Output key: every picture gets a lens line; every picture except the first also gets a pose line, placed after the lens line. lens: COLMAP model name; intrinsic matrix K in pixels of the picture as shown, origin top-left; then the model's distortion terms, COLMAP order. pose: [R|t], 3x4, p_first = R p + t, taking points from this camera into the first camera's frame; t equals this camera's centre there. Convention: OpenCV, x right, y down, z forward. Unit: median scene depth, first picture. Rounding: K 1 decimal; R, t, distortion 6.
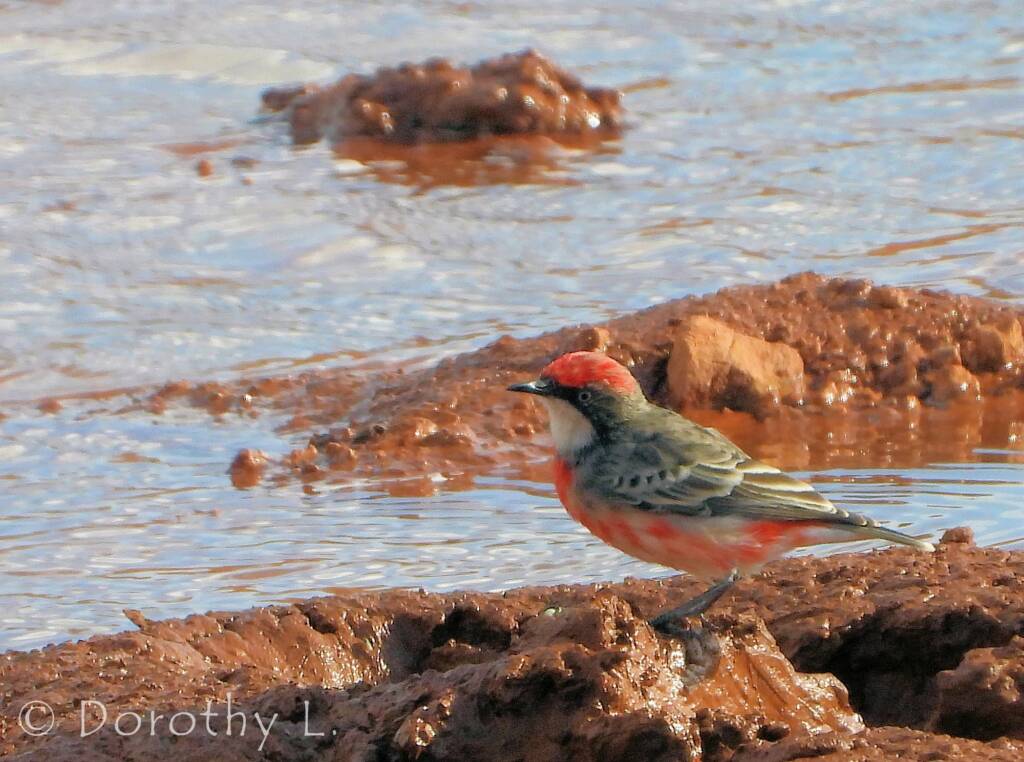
lens RADIAL K [[412.0, 0, 510.6], [0, 412.0, 379.0], [0, 0, 1]] dist [0.000929, -0.002438]
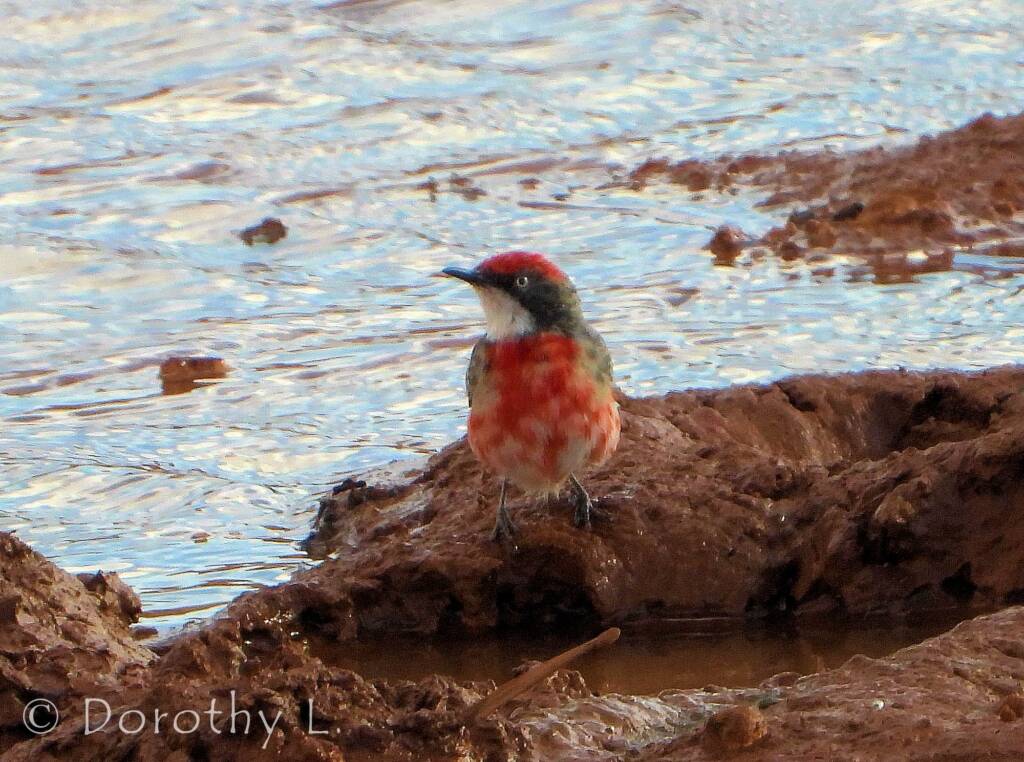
lens RADIAL K [[412.0, 0, 510.4], [0, 412.0, 383.7], [0, 0, 1]] dist [0.000929, -0.002438]
pose [[0.999961, 0.002603, -0.008470, -1.155322], [-0.002546, 0.999974, 0.006725, 0.546872], [0.008487, -0.006703, 0.999942, -0.004442]]
